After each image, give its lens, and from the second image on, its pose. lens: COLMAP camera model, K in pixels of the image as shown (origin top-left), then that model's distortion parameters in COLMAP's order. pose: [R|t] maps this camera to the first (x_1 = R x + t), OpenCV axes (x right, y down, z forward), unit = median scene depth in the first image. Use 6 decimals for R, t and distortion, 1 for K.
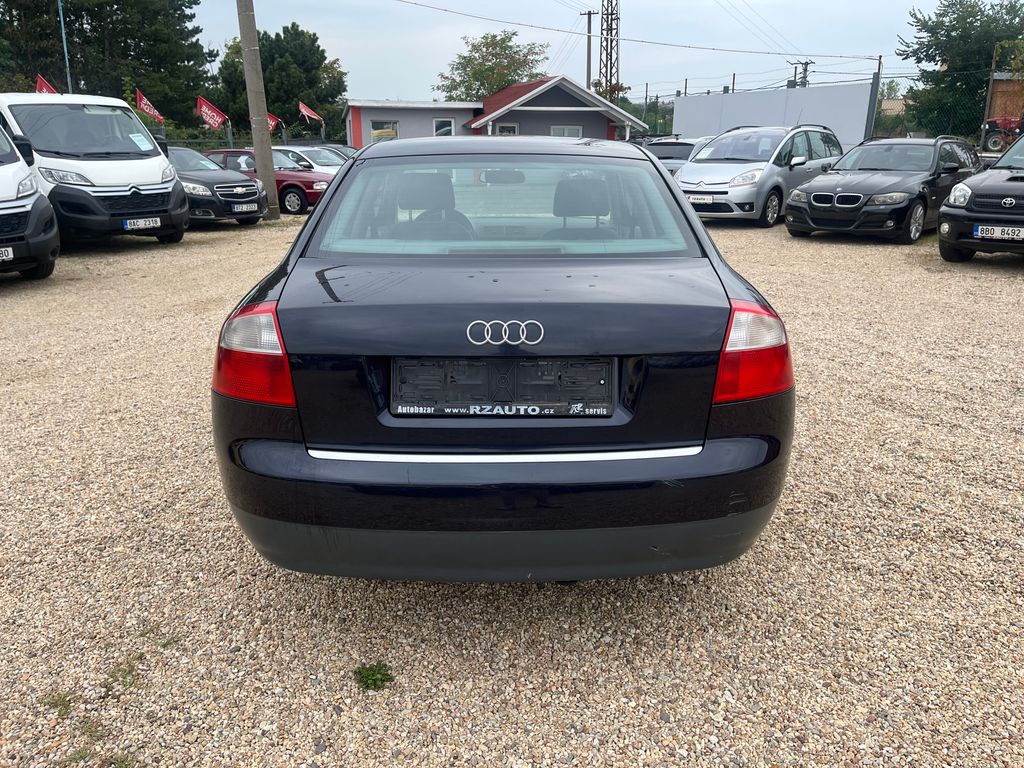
lens RADIAL K [[797.4, 0, 506.7], [0, 797.4, 383.2], [0, 0, 1]] dist [0.081786, -0.113382]
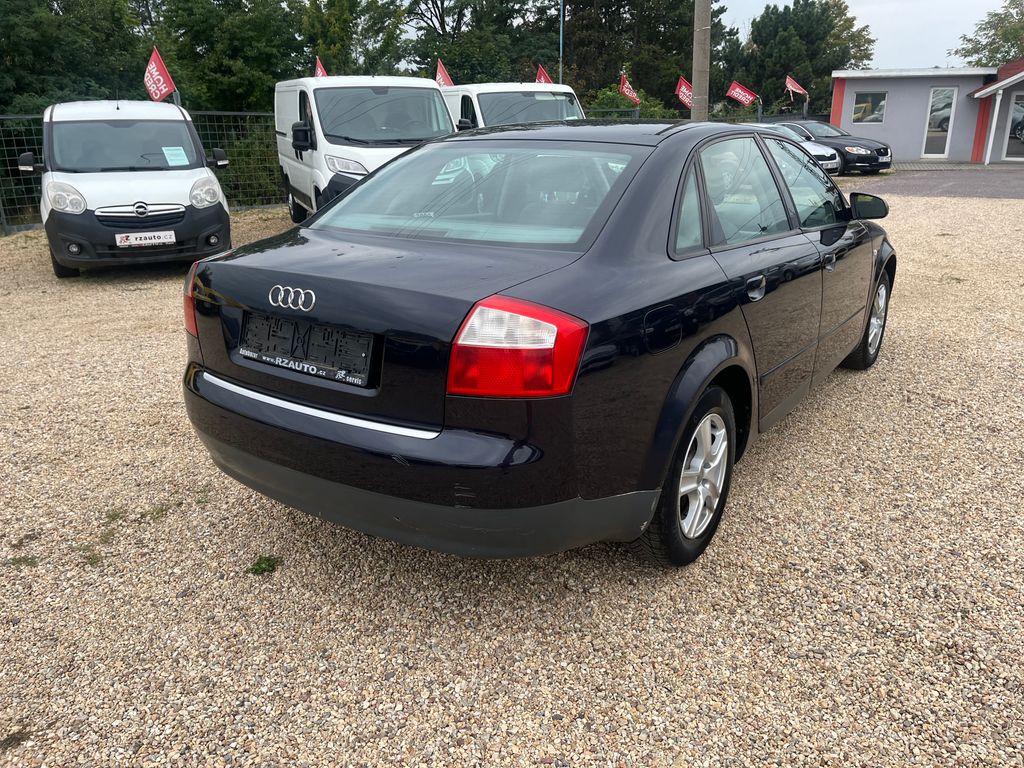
lens RADIAL K [[797.4, 0, 506.7], [0, 797.4, 383.2], [0, 0, 1]] dist [0.081786, -0.113382]
pose [[0.802494, 0.173427, -0.570899, 0.115133], [-0.157375, 0.984466, 0.077843, -0.010110], [0.575531, 0.027377, 0.817322, 0.027209]]
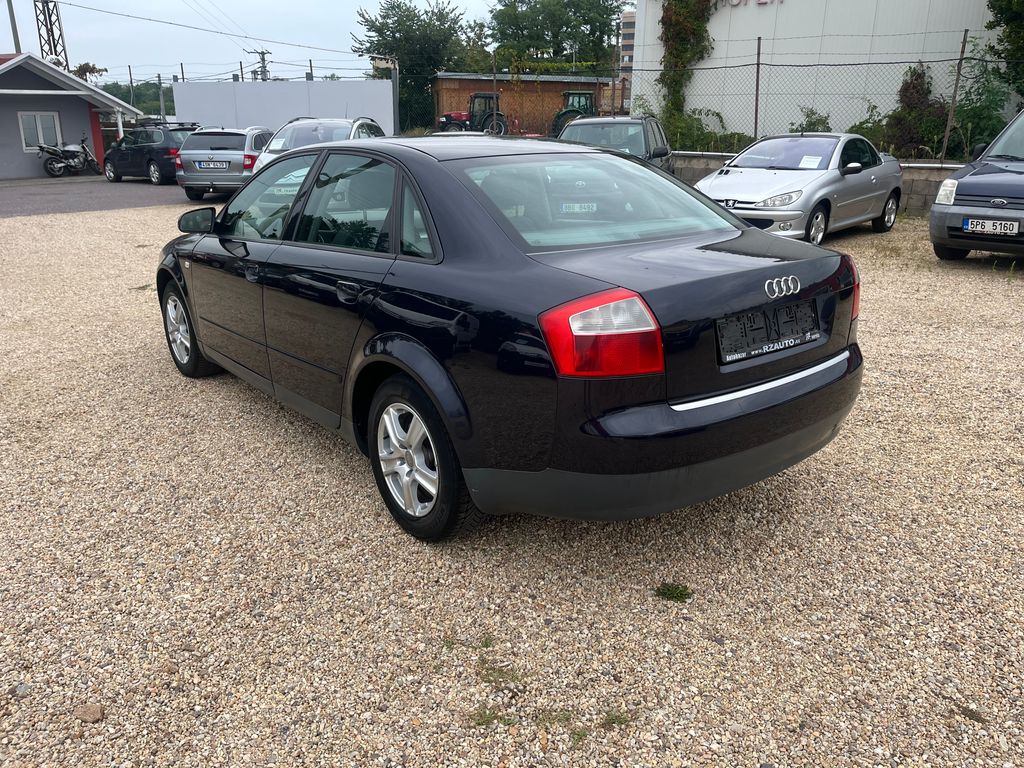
lens RADIAL K [[794.0, 0, 548.5], [0, 794.0, 381.7], [0, 0, 1]] dist [0.071181, -0.097041]
pose [[0.775799, -0.186887, 0.602668, -0.140018], [0.179028, 0.981074, 0.073772, -0.009337], [-0.605049, 0.050662, 0.794575, 0.021593]]
